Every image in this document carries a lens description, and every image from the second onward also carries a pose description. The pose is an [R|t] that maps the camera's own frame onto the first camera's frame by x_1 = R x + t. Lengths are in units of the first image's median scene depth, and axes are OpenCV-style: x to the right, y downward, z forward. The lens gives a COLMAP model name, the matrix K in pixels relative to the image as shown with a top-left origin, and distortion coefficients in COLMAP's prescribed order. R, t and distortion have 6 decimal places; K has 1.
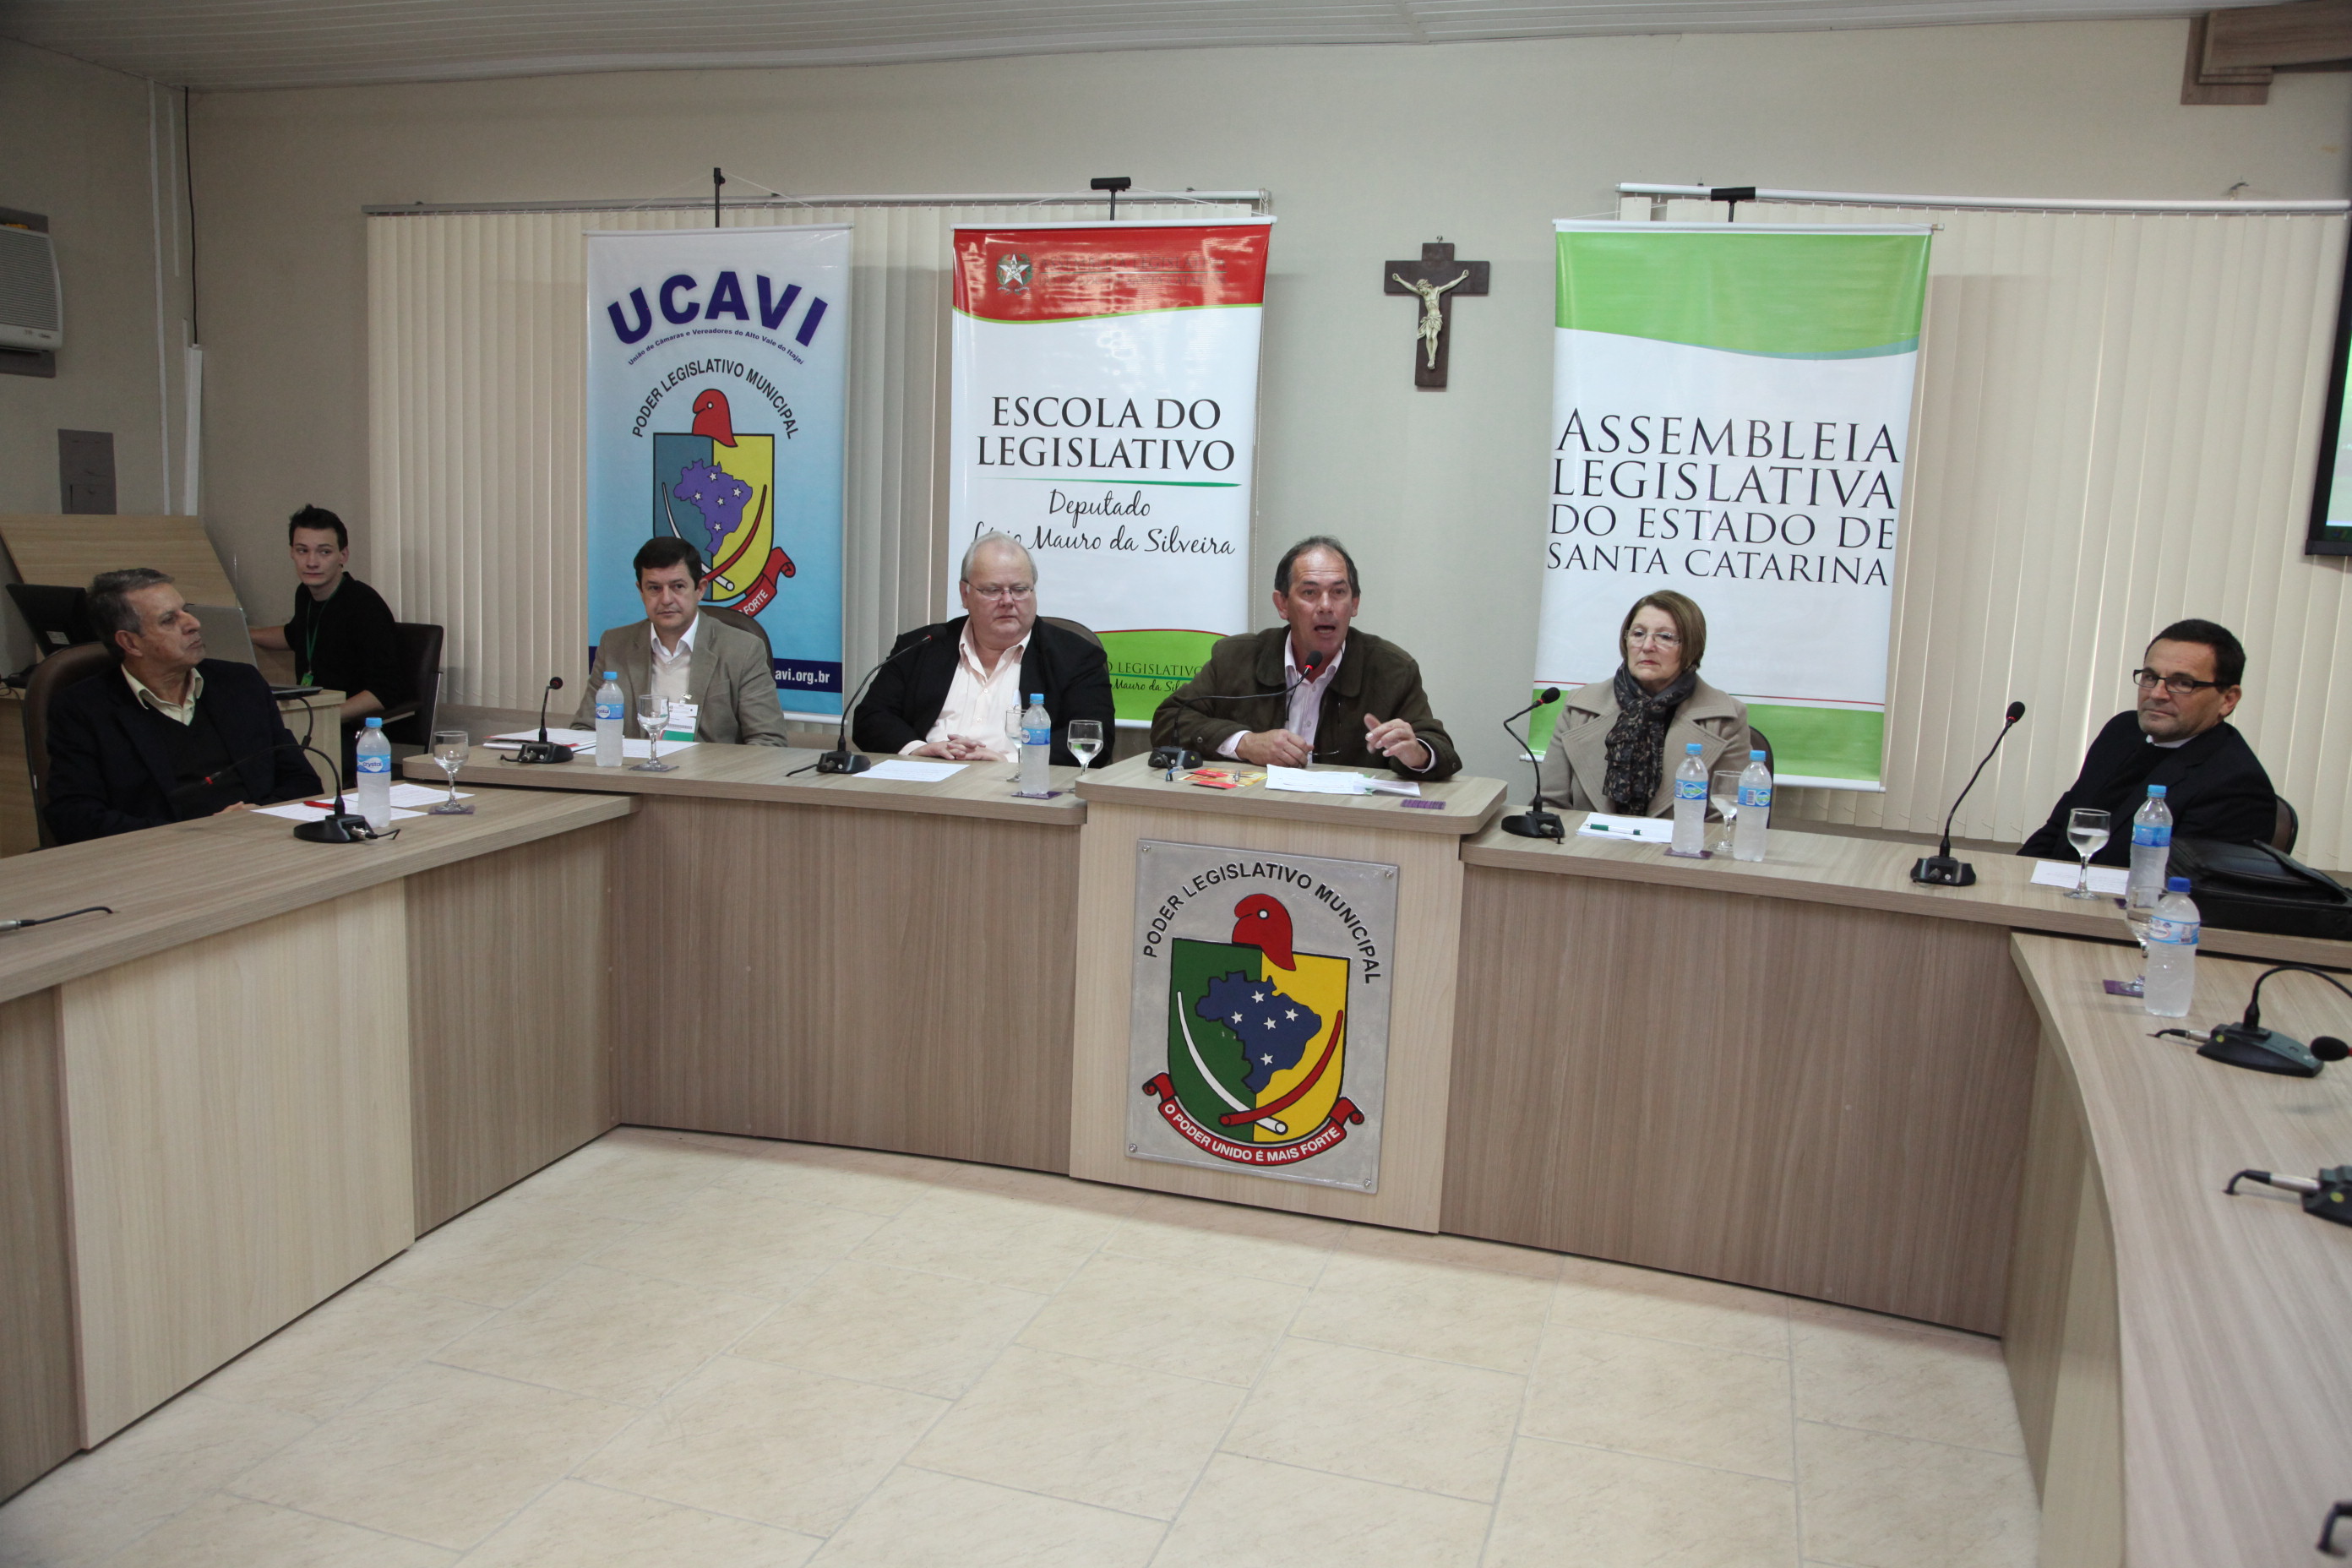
lens RADIAL K [[1922.9, 0, 1171.5], [0, 1922.9, 791.1], [0, 0, 1]] dist [0.007262, 0.023801]
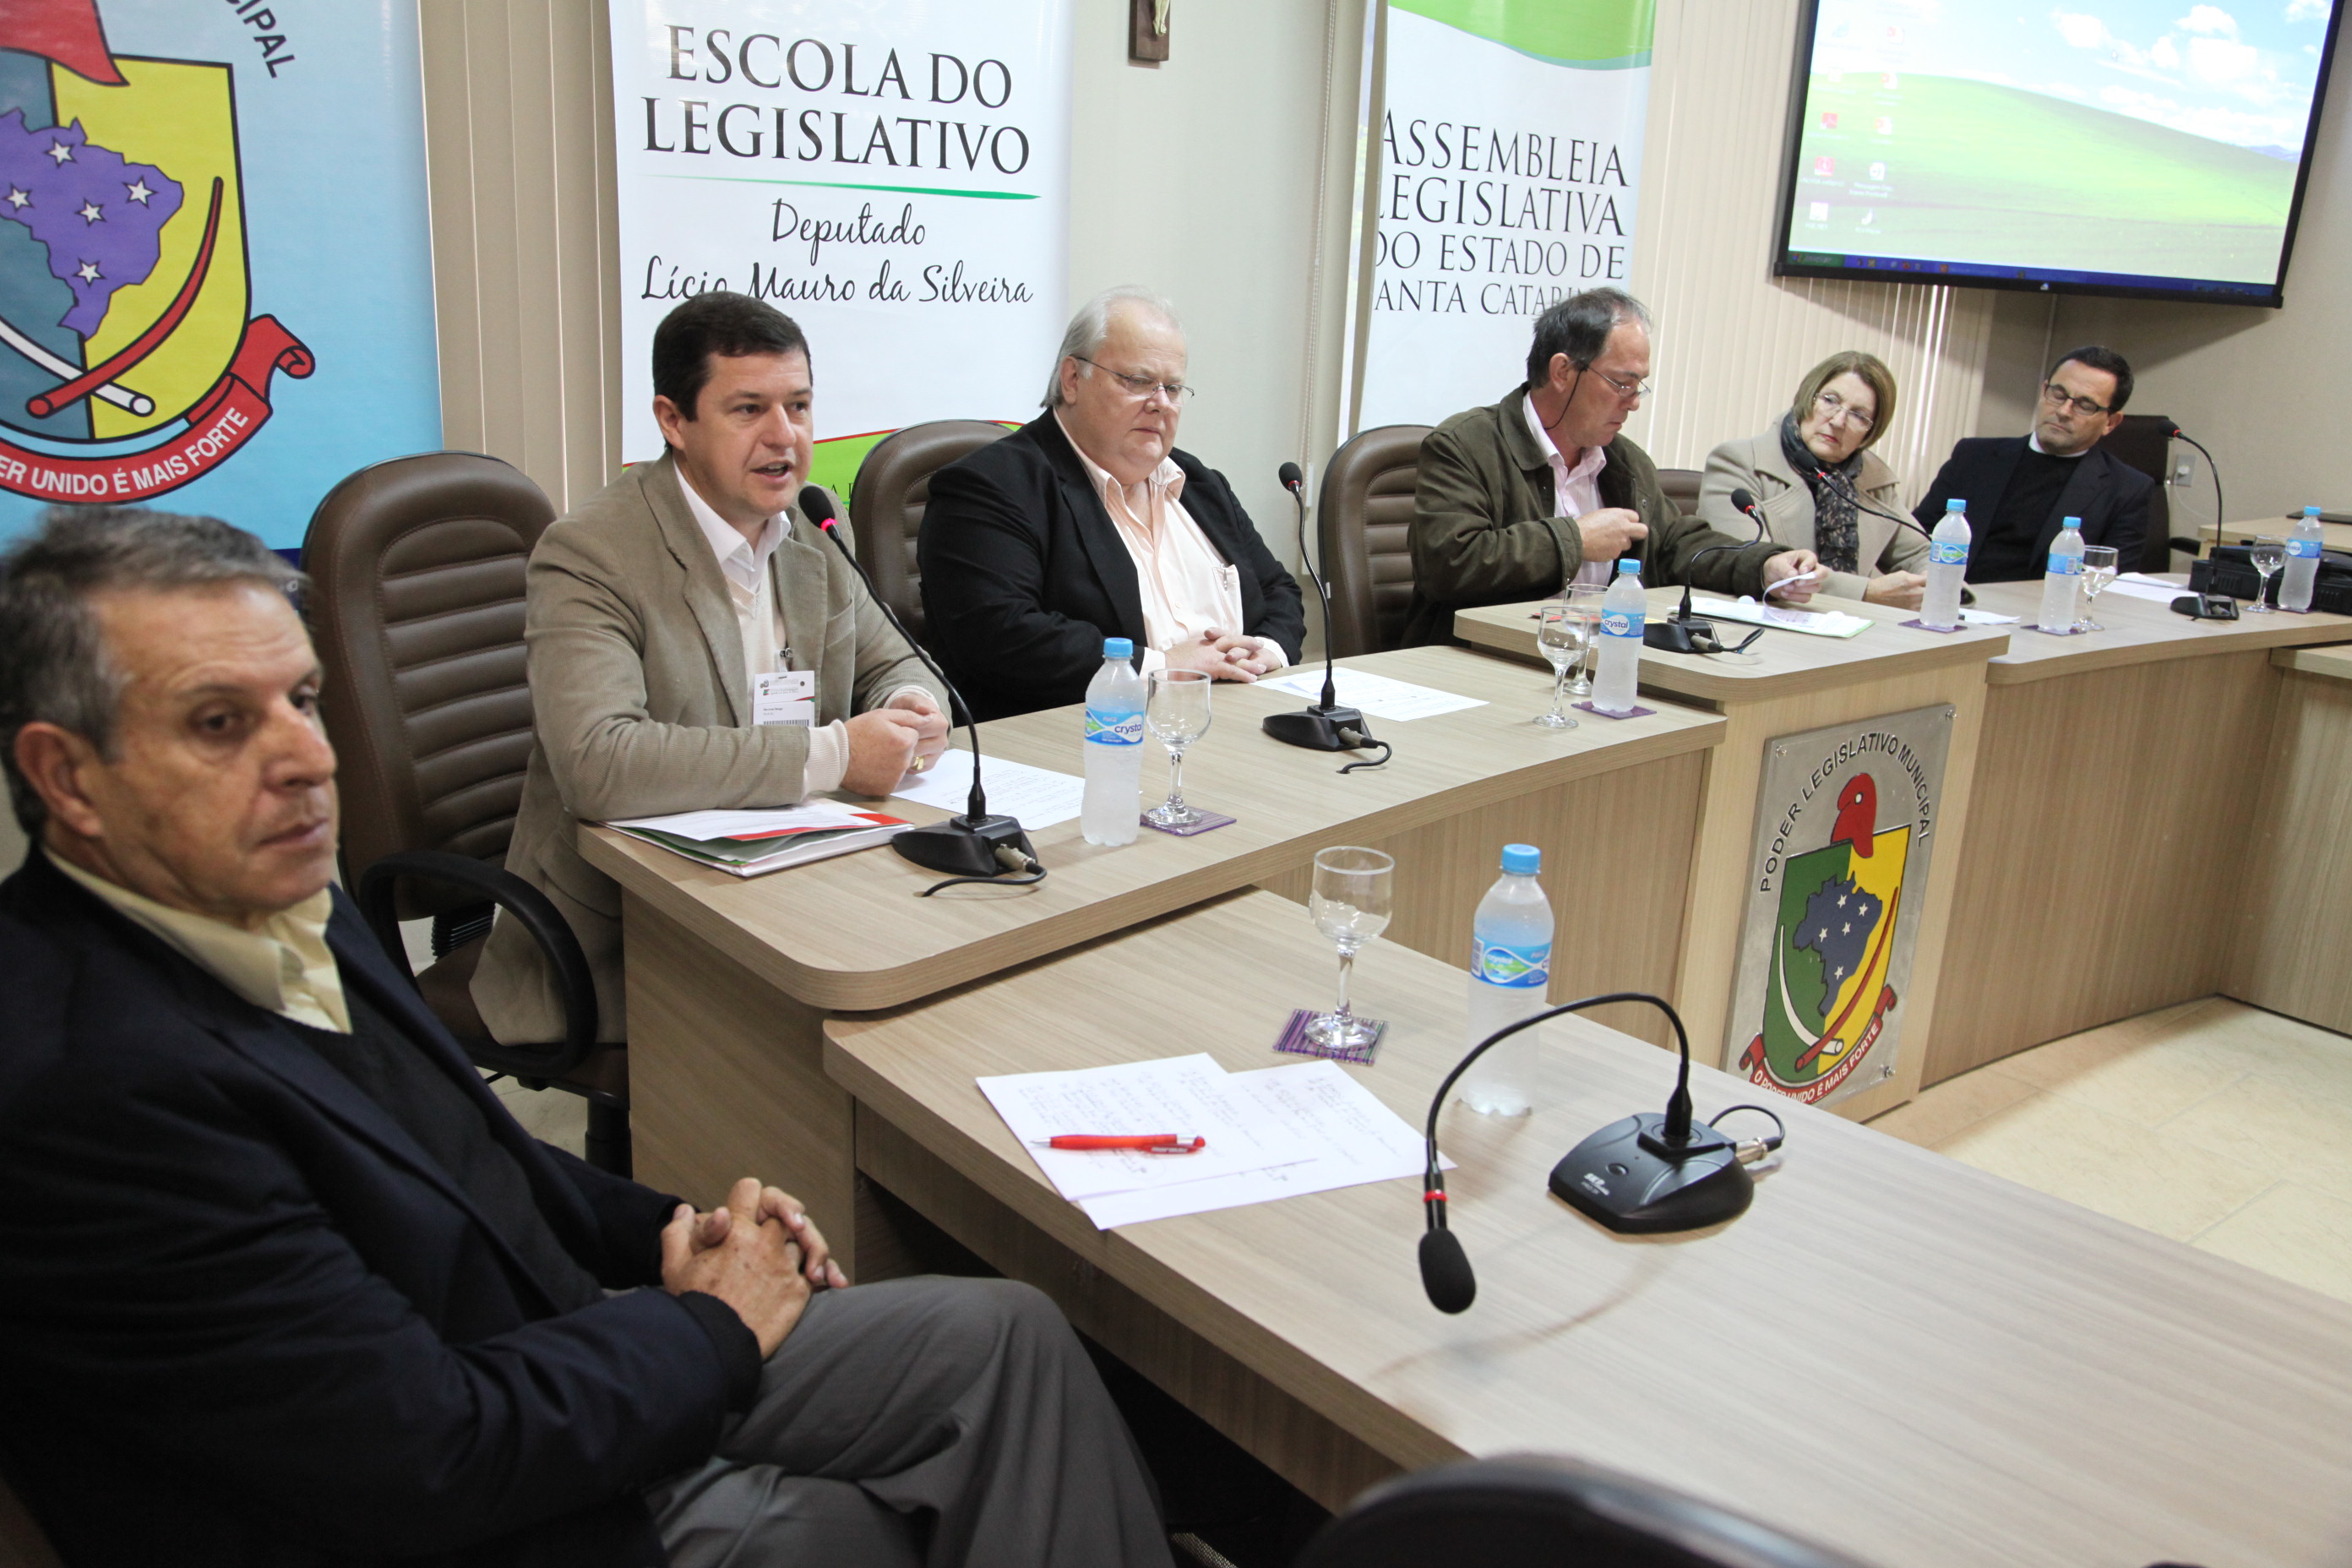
lens RADIAL K [[1922.9, 0, 1173.4], [0, 1922.9, 783.1], [0, 0, 1]] dist [0.007262, 0.023801]
pose [[0.525711, -0.243217, 0.815152, -0.535763], [0.096634, 0.969127, 0.226837, -0.107697], [-0.845157, -0.040479, 0.532984, 0.586904]]
